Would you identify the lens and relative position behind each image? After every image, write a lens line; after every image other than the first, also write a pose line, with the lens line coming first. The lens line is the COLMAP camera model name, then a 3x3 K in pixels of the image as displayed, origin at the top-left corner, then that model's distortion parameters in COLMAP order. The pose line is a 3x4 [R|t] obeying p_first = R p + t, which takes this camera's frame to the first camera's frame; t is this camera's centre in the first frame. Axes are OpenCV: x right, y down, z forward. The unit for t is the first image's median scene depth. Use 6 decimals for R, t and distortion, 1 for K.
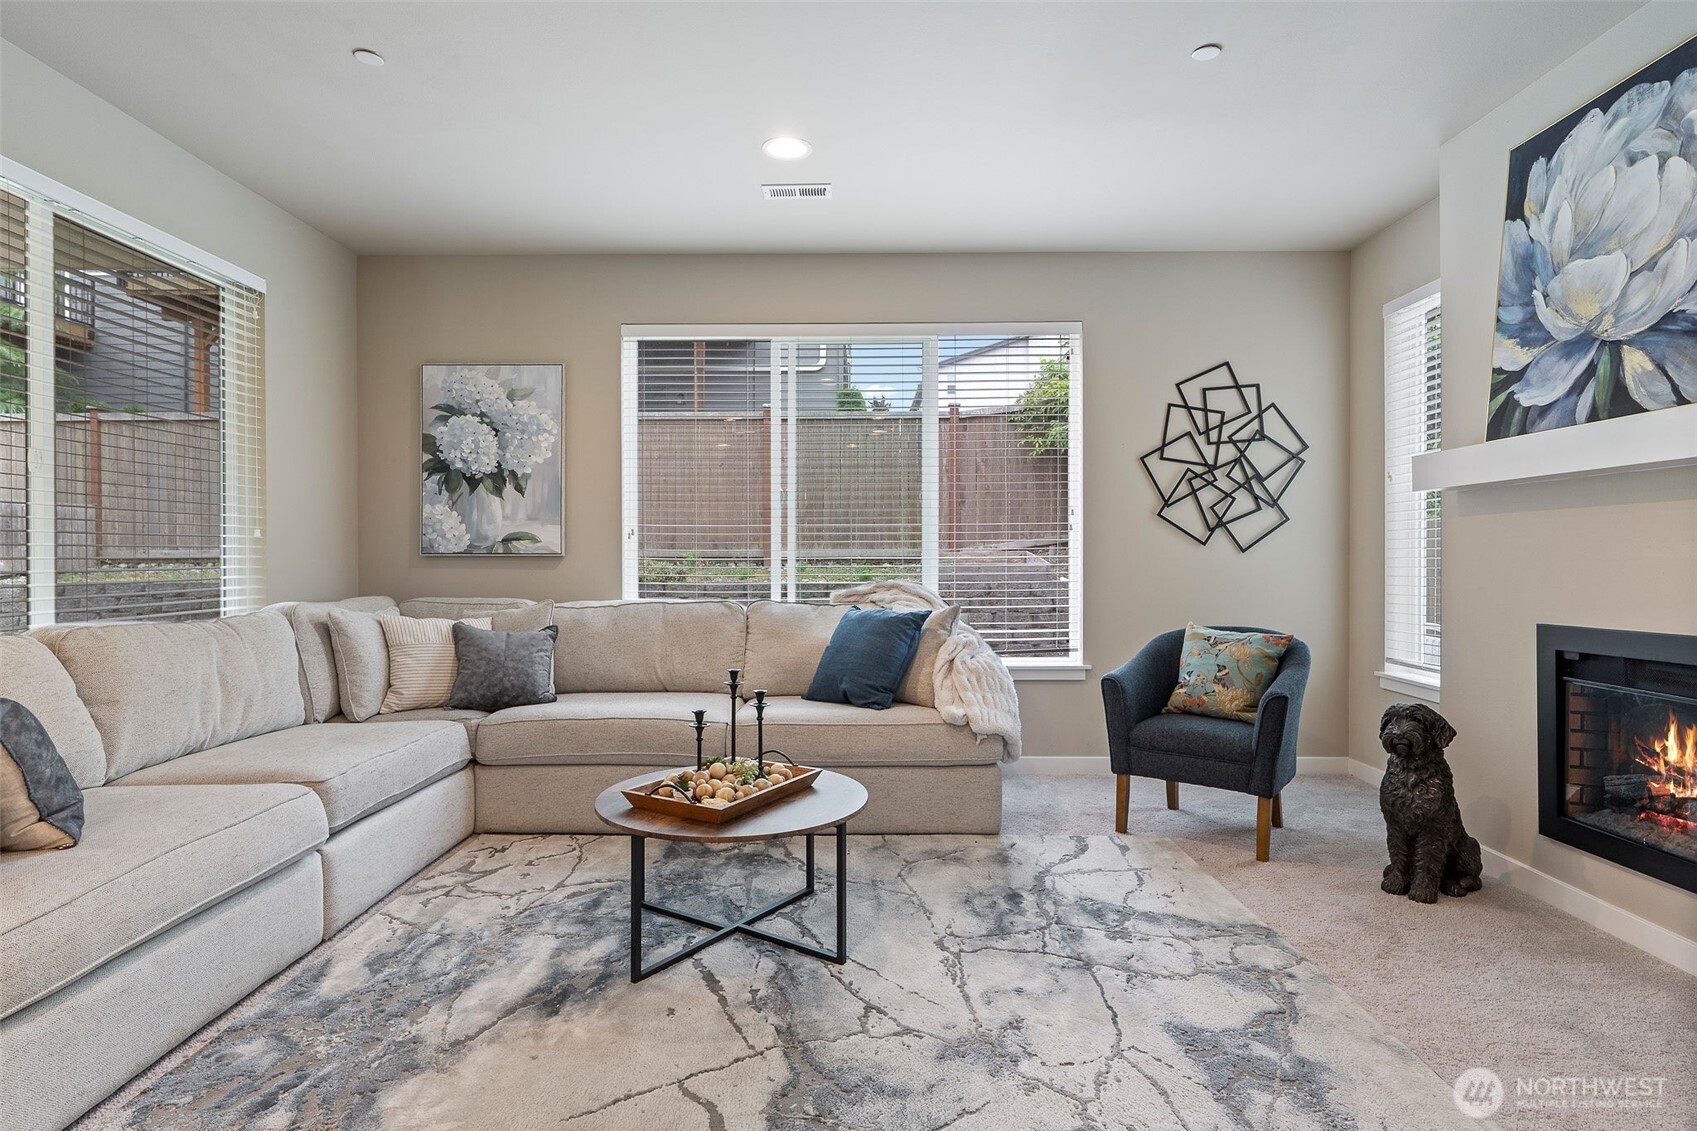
lens RADIAL K [[874.8, 0, 845.7], [0, 874.8, 565.8], [0, 0, 1]] dist [-0.011170, 0.005059]
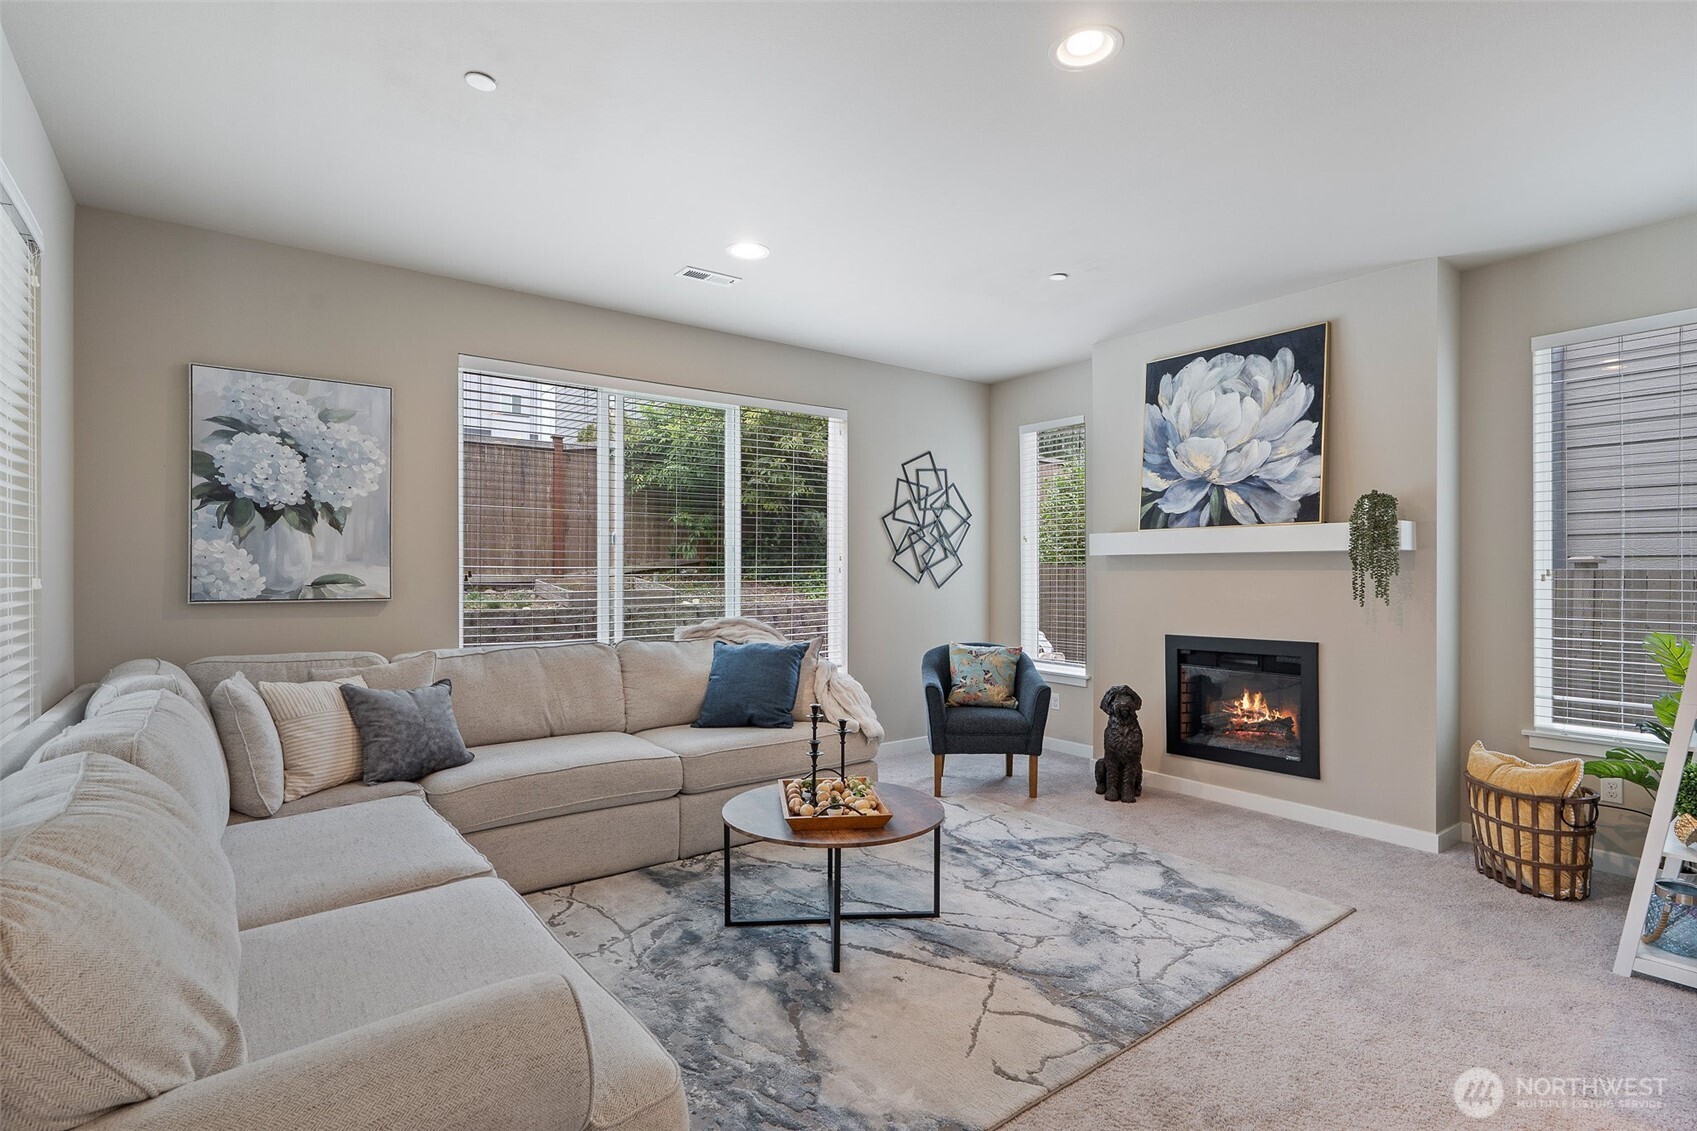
lens RADIAL K [[817.5, 0, 844.0], [0, 817.5, 569.9], [0, 0, 1]] dist [-0.006172, -0.000331]
pose [[0.793333, 0.002228, 0.608784, -0.605008], [0.004218, 0.999949, -0.009156, -0.043268], [-0.608774, 0.009832, 0.793283, 0.063834]]
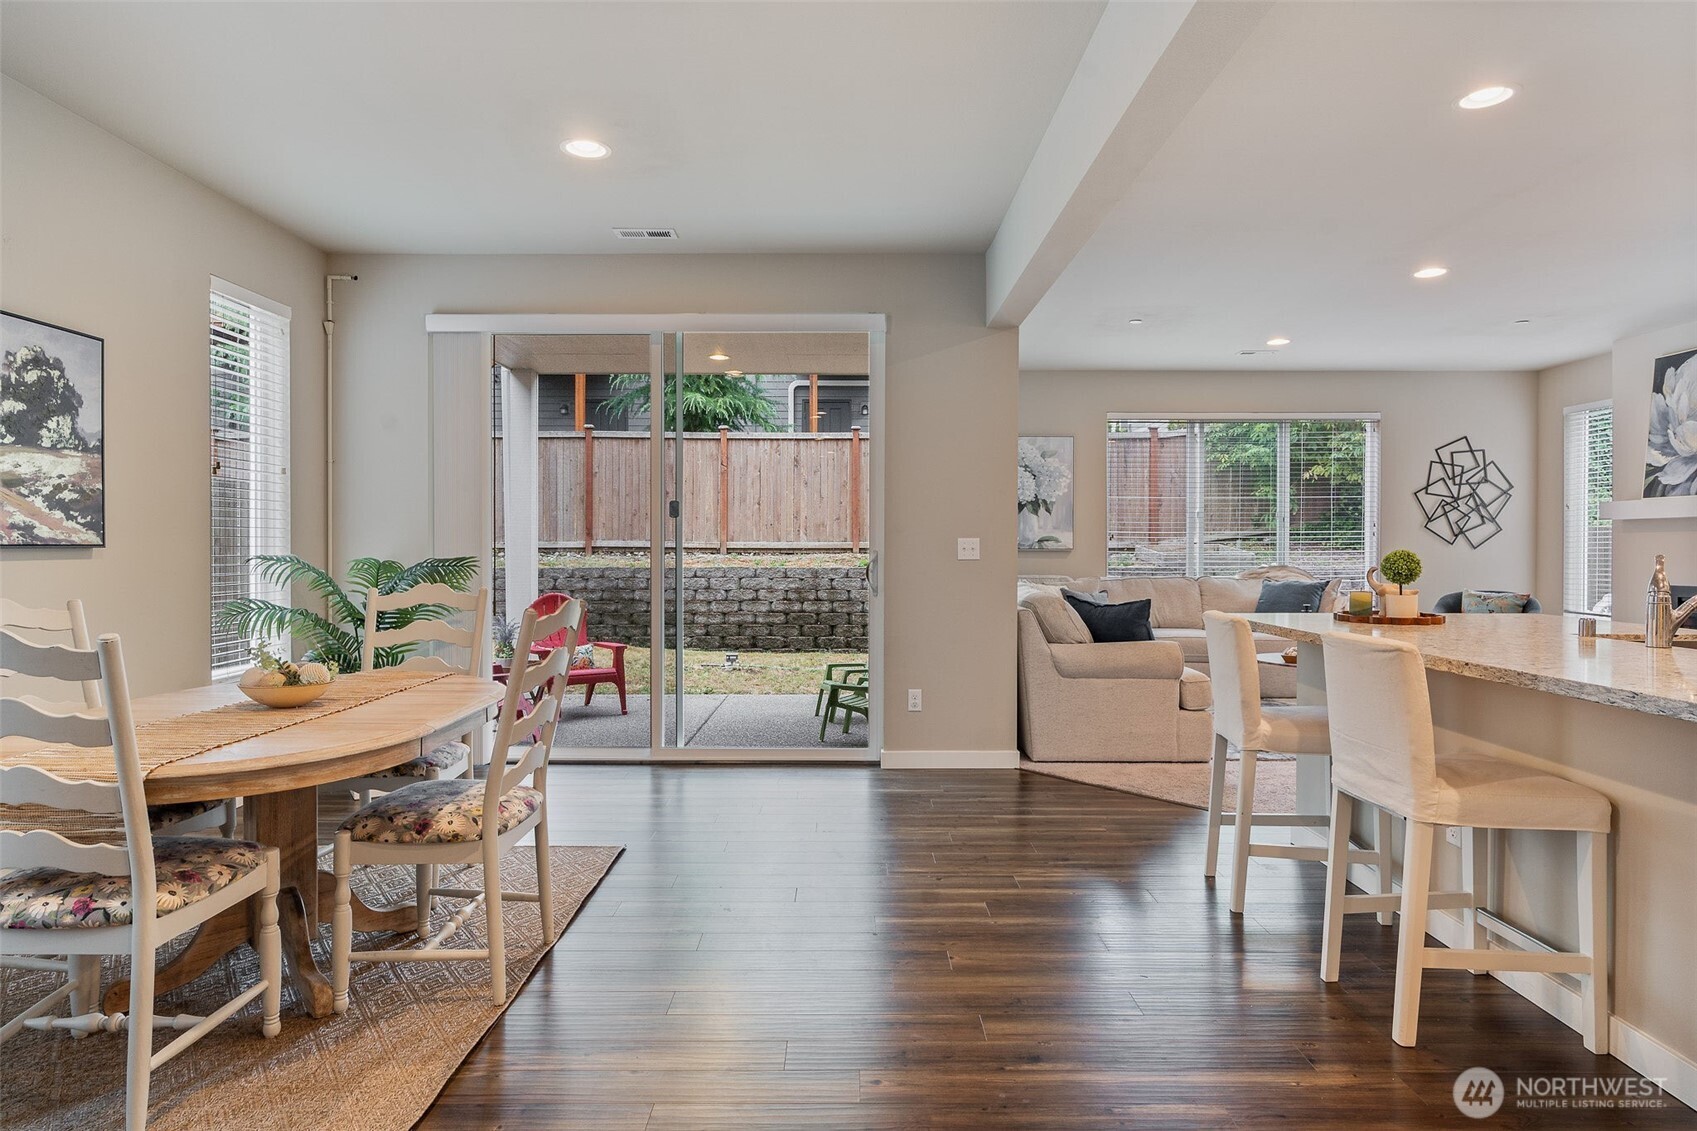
lens RADIAL K [[929.9, 0, 849.2], [0, 929.9, 556.2], [0, 0, 1]] dist [-0.002305, 0.002664]
pose [[0.999919, 0.001817, 0.012621, -1.011385], [-0.001859, 0.999993, 0.003291, -0.006891], [-0.012615, -0.003314, 0.999915, -1.019938]]
